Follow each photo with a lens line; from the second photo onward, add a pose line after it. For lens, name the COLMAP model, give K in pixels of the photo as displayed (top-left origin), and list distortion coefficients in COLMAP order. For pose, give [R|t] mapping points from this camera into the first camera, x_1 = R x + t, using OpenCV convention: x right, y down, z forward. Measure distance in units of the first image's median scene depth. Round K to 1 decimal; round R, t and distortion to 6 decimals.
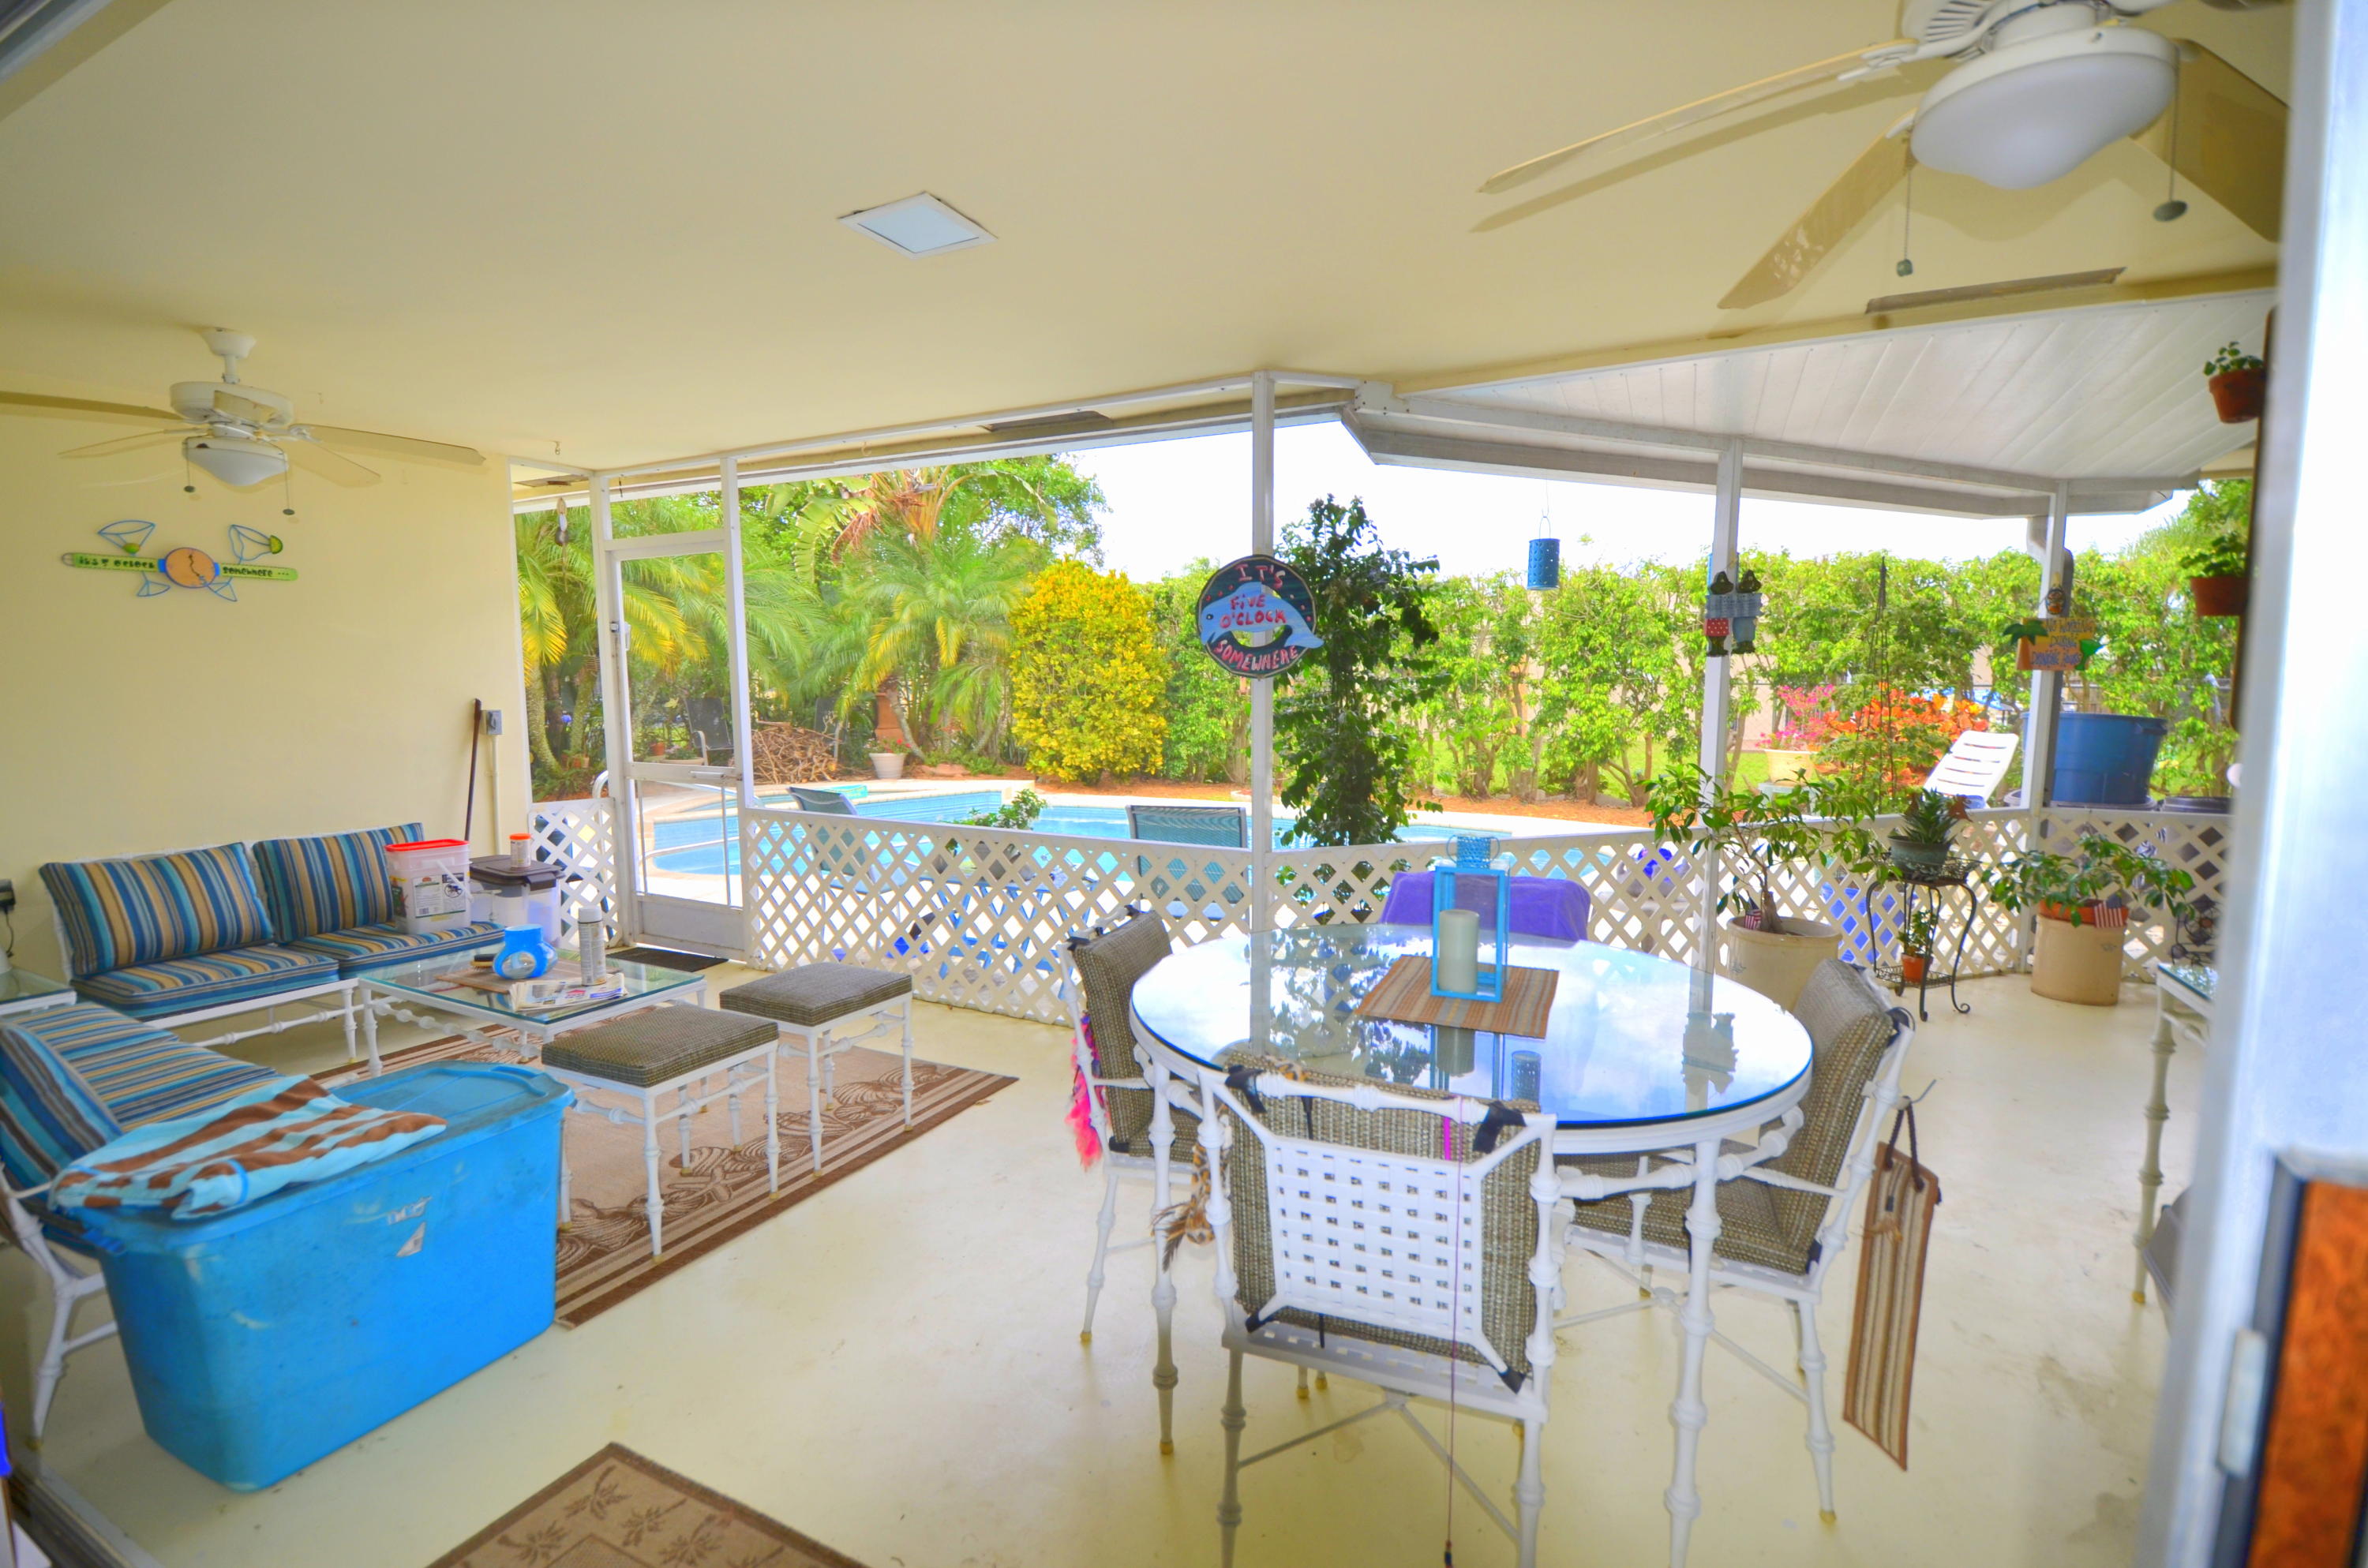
lens RADIAL K [[1035.8, 0, 1184.0], [0, 1035.8, 784.0], [0, 0, 1]] dist [0.024031, 0.000194]
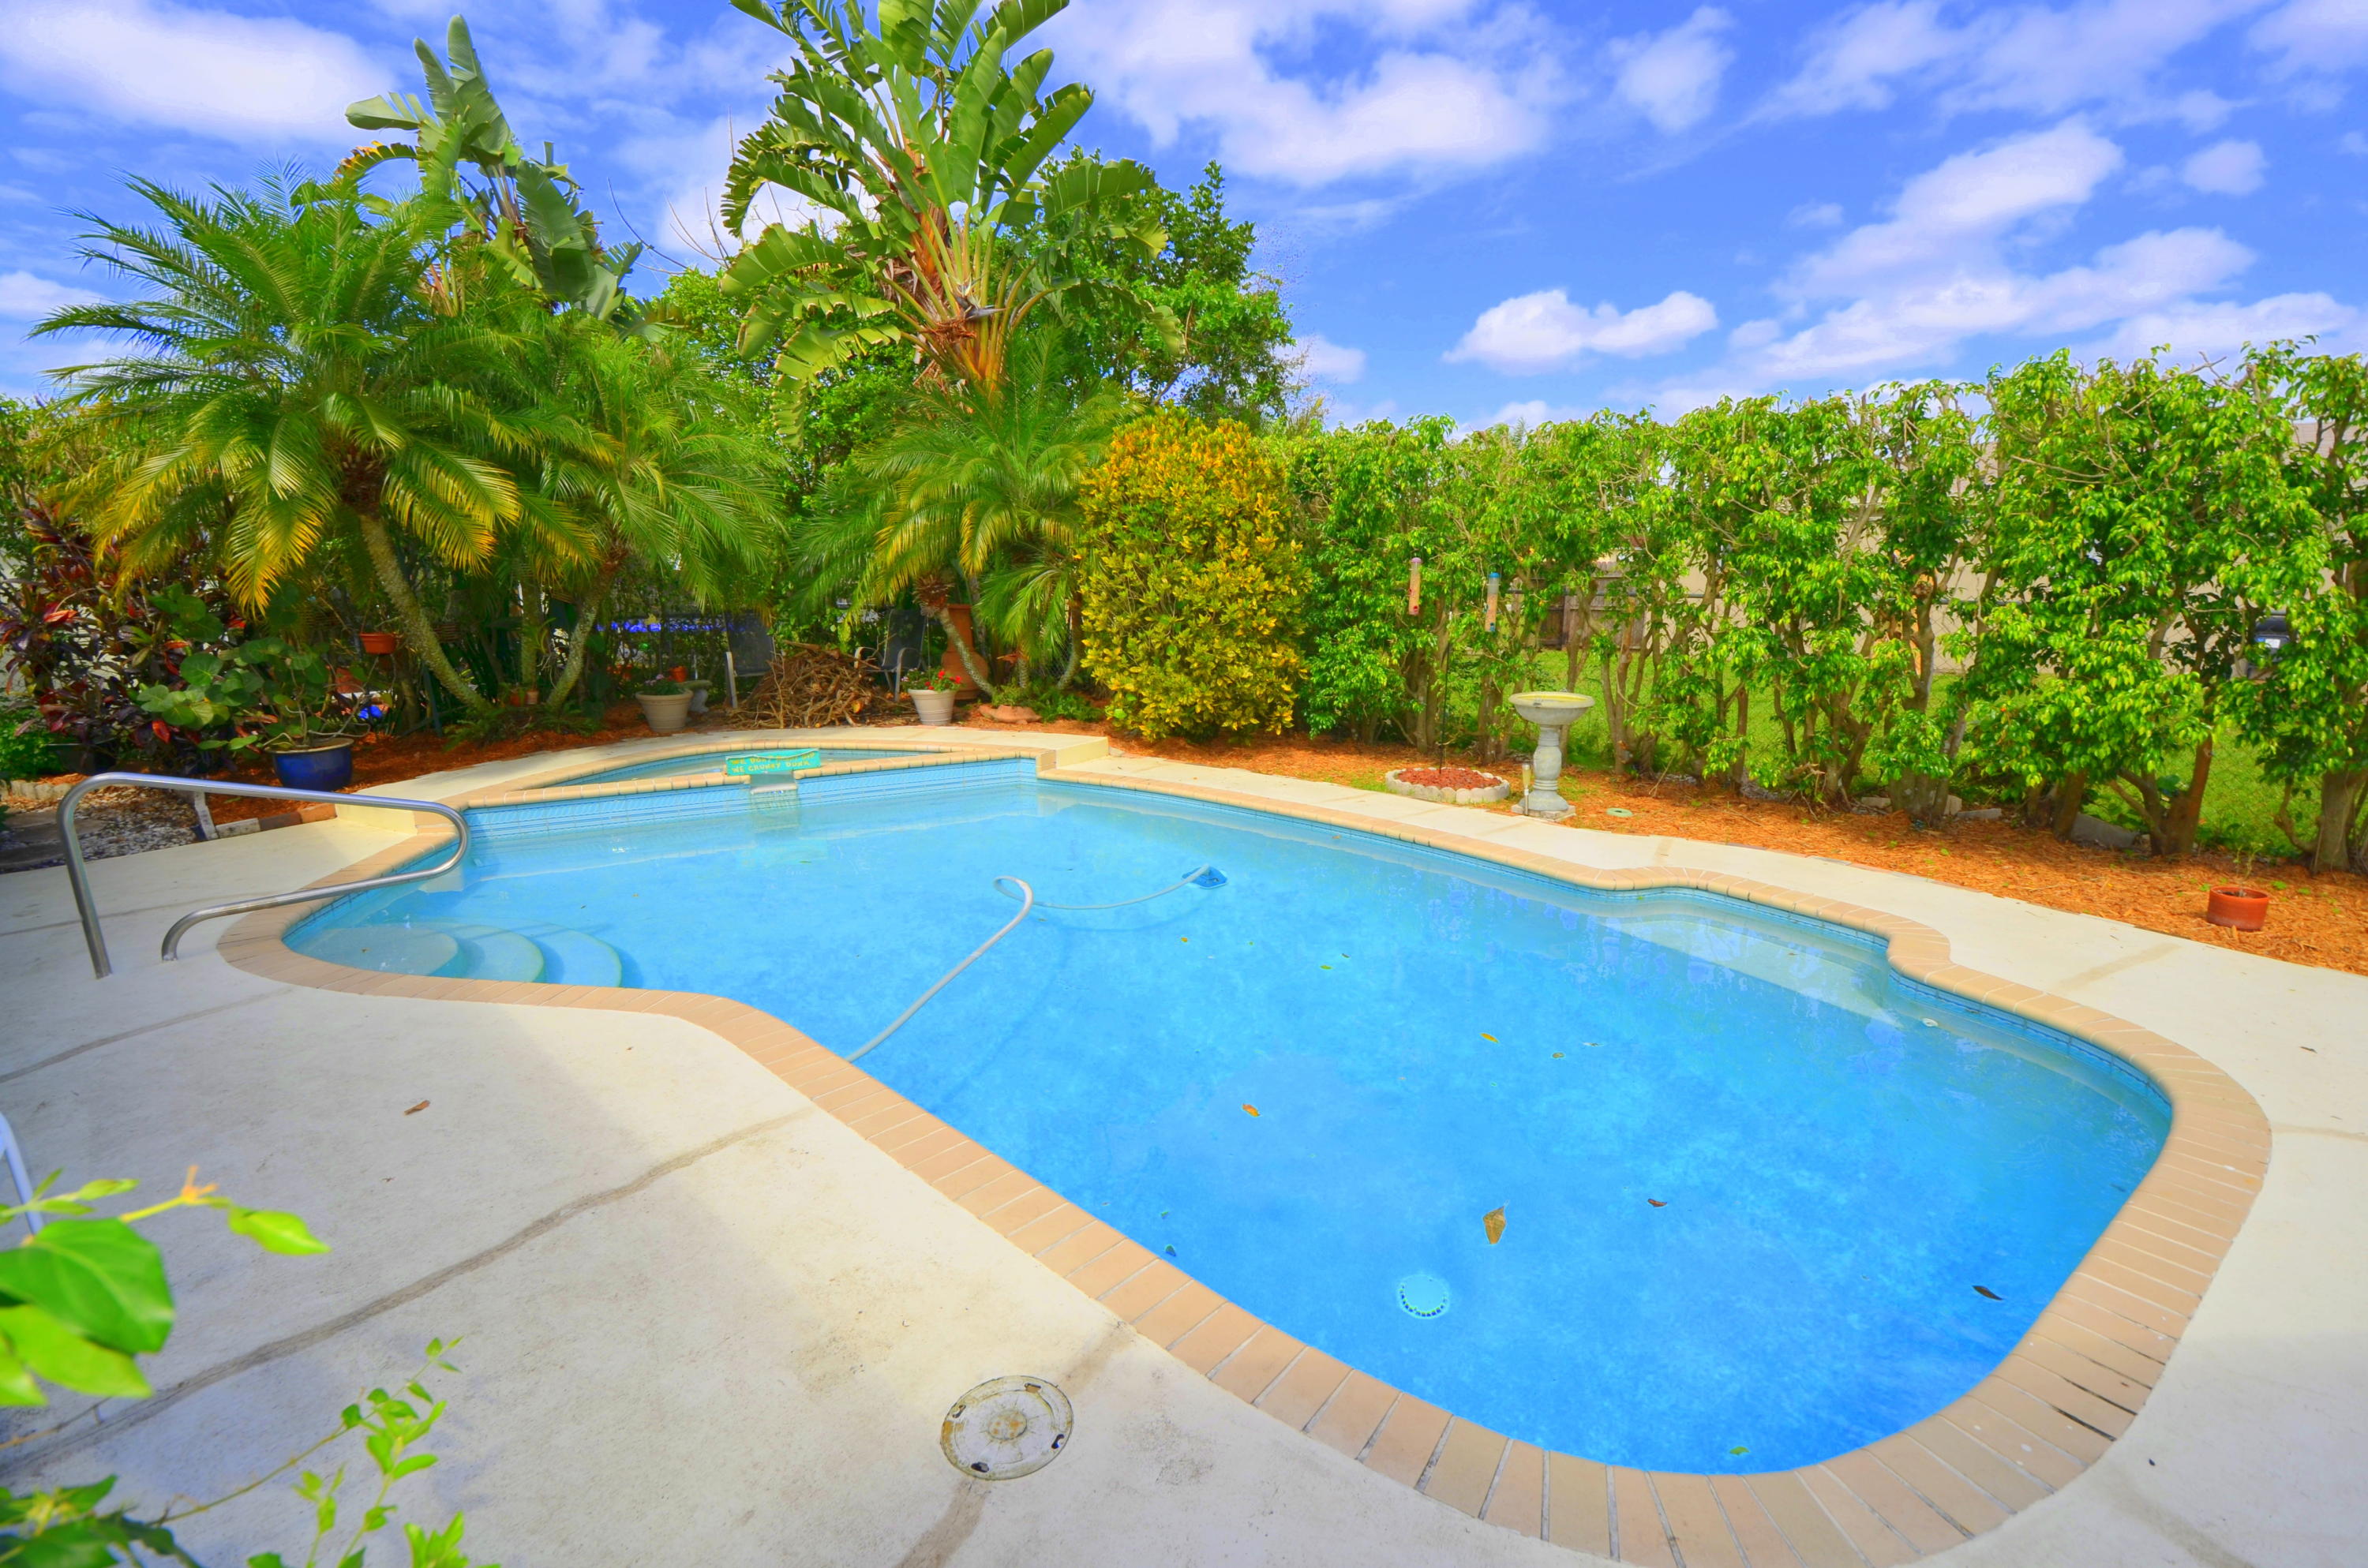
lens RADIAL K [[1021.2, 0, 1184.0], [0, 1021.2, 784.0], [0, 0, 1]] dist [0.000595, -0.012794]
pose [[0.953861, 0.062189, -0.293737, 0.112060], [-0.029736, 0.993072, 0.113686, -0.053242], [0.298772, -0.099706, 0.949102, 0.369392]]
